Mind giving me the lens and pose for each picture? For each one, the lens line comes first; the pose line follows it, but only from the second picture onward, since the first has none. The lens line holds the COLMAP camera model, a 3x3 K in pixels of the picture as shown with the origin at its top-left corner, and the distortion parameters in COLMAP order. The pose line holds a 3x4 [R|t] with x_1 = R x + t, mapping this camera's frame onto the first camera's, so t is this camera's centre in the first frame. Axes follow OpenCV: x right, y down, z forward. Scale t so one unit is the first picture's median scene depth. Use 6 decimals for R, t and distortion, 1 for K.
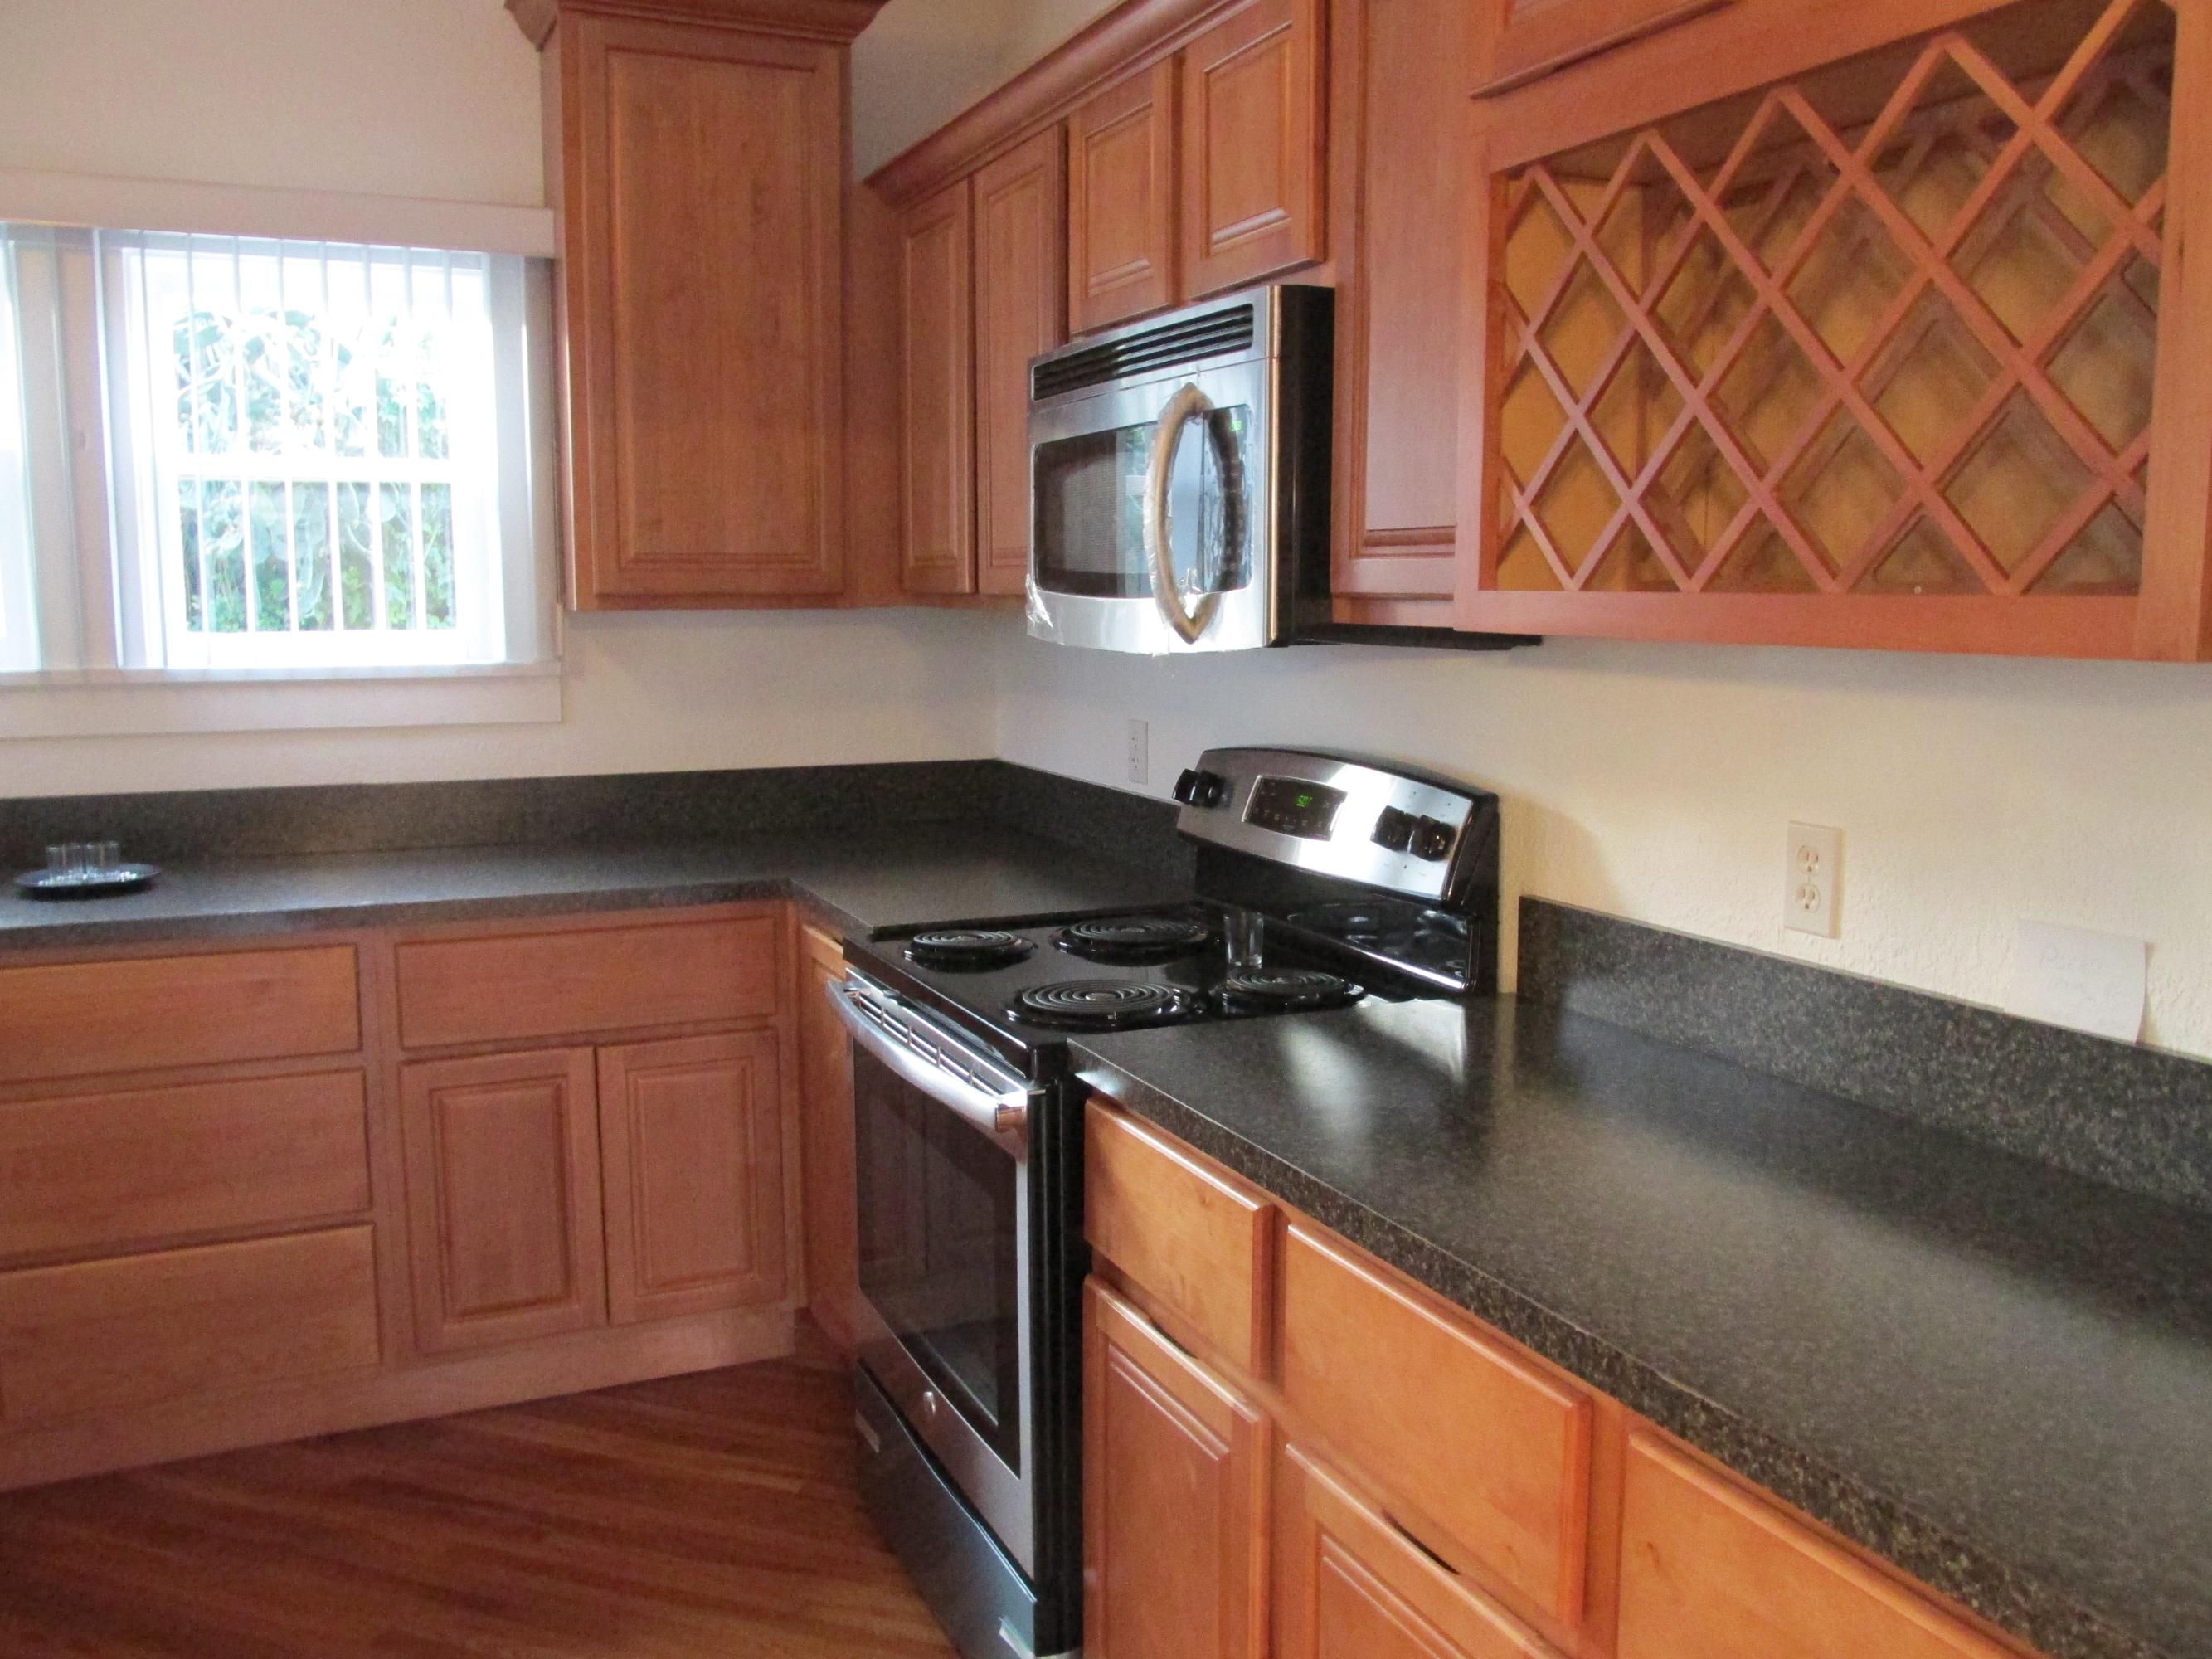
lens RADIAL K [[1849.2, 0, 1119.4], [0, 1849.2, 832.1], [0, 0, 1]] dist [-0.023238, 0.008547]
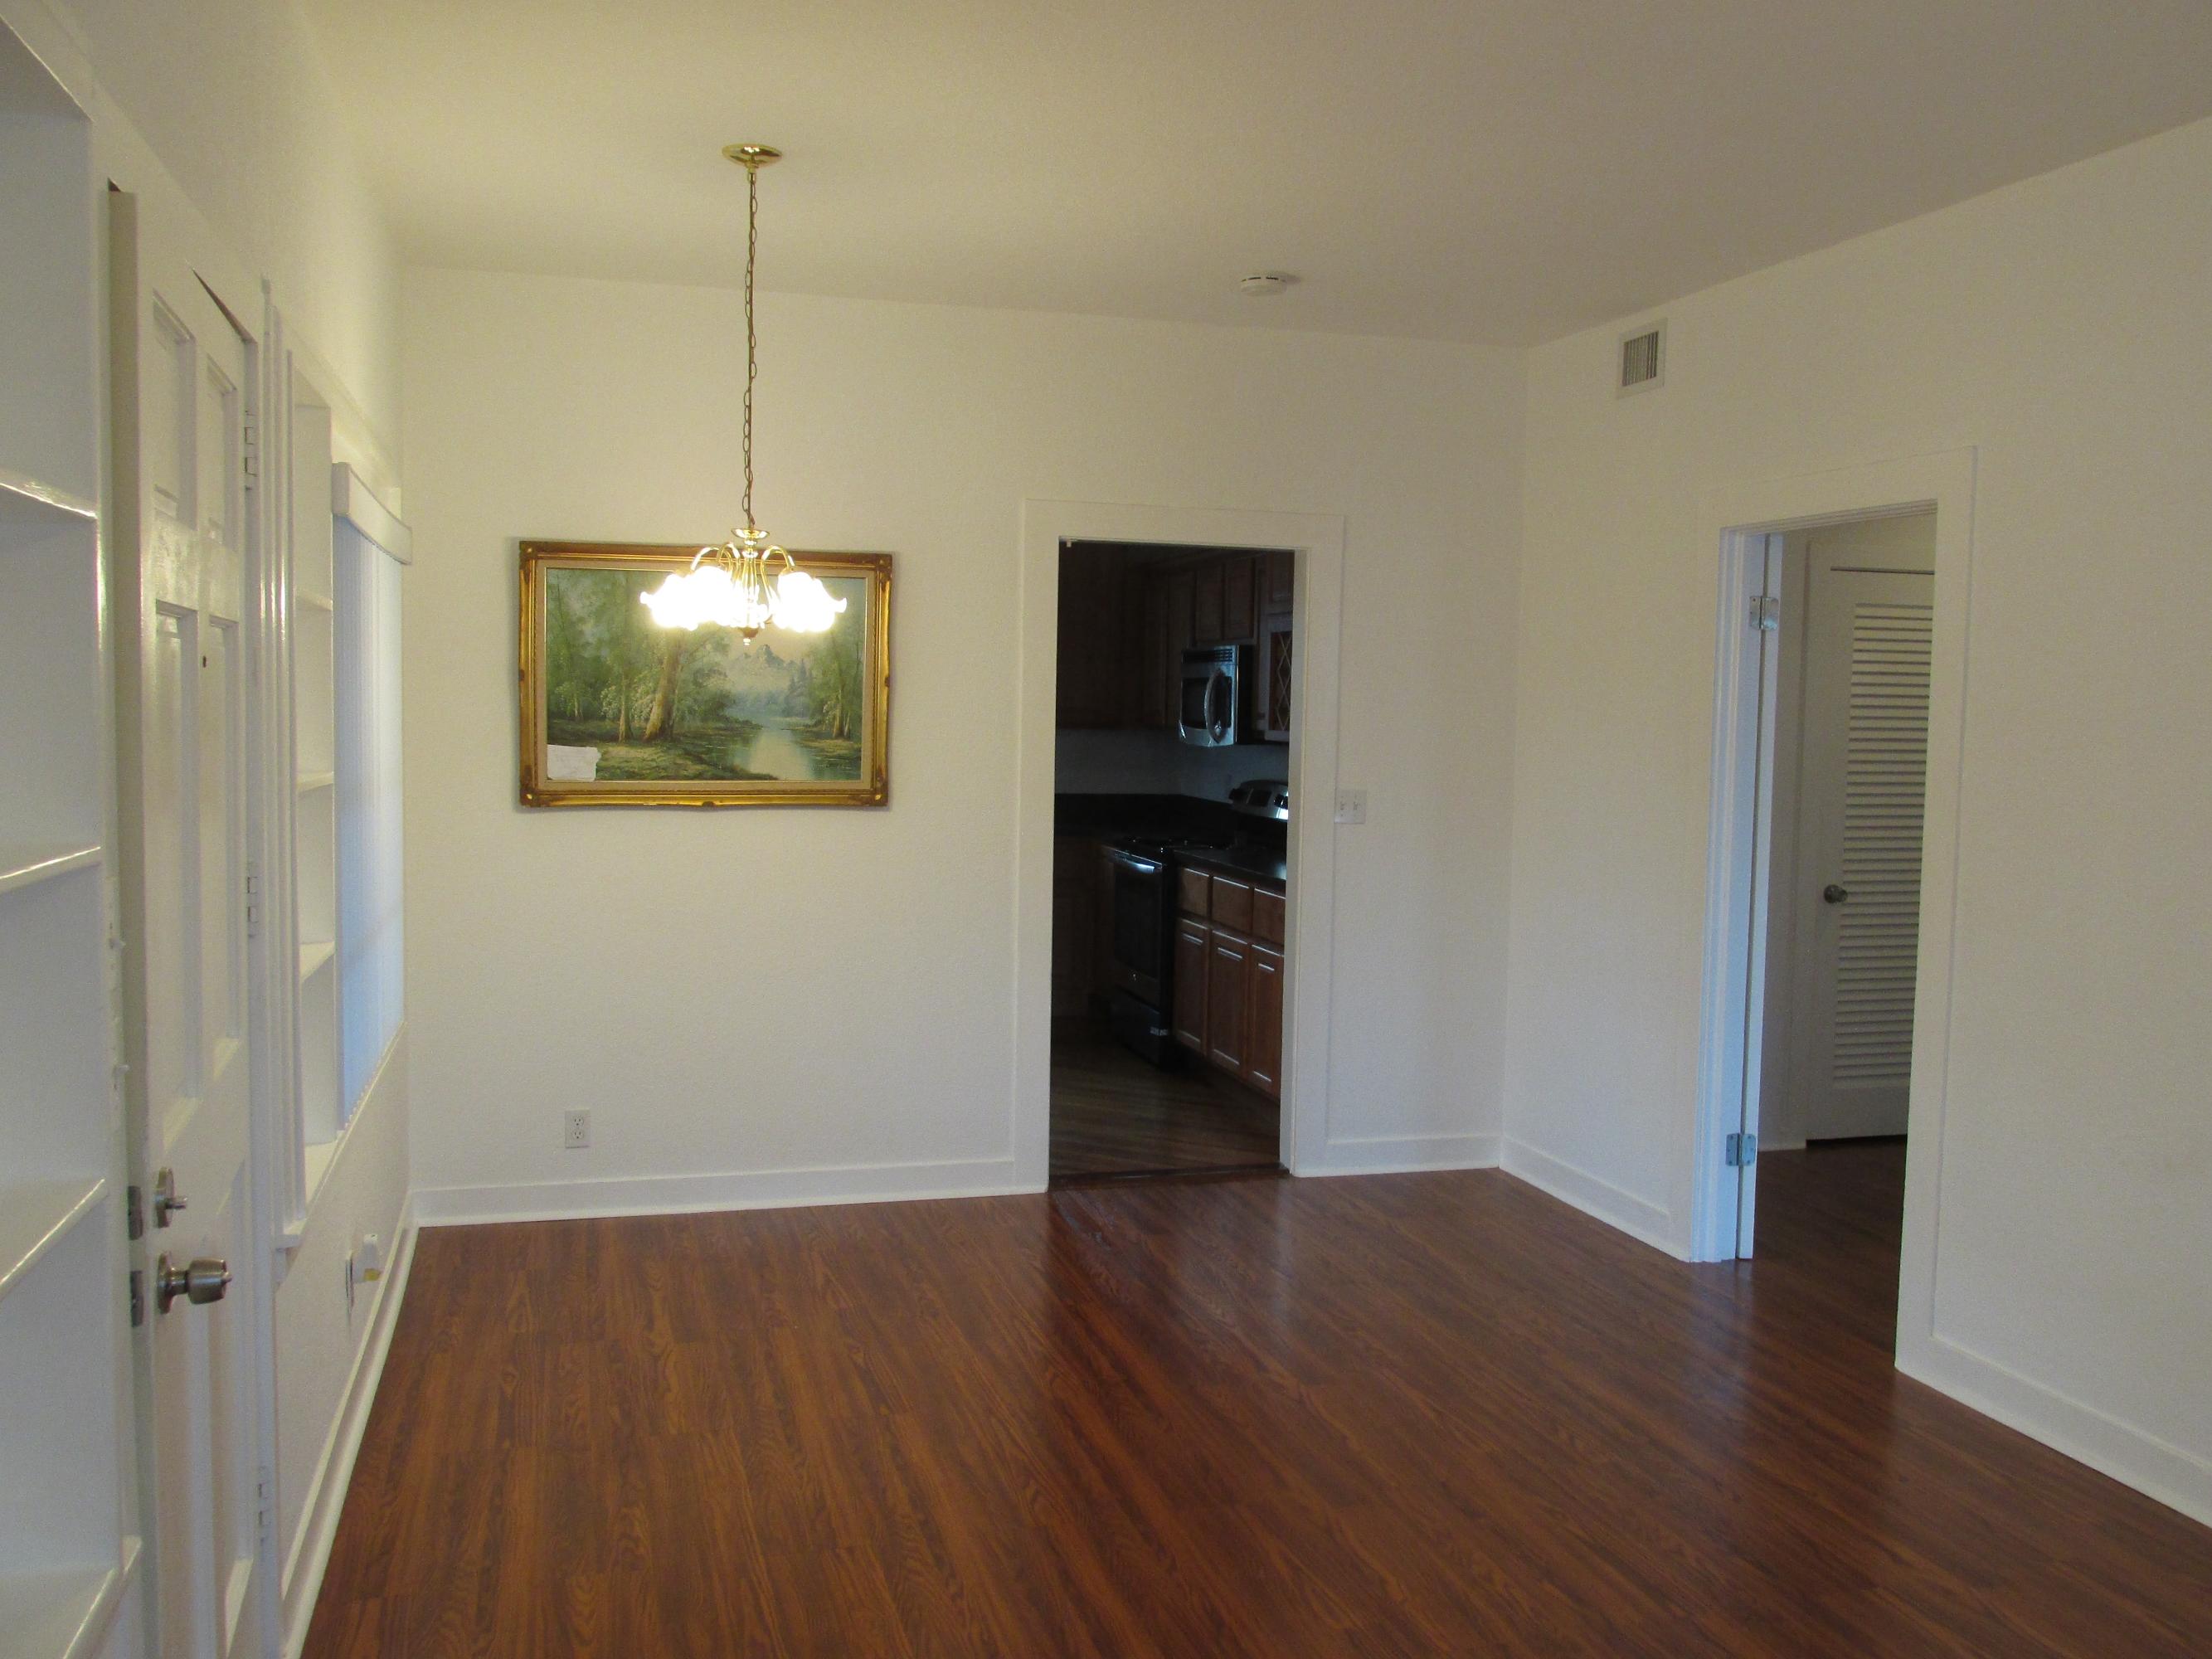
lens RADIAL K [[1849.2, 0, 1108.0], [0, 1849.2, 826.6], [0, 0, 1]] dist [-0.023238, 0.008547]
pose [[0.989378, 0.028302, -0.142583, 0.274890], [-0.038294, 0.996962, -0.067833, 0.245846], [0.140230, 0.072572, 0.987456, -2.019526]]
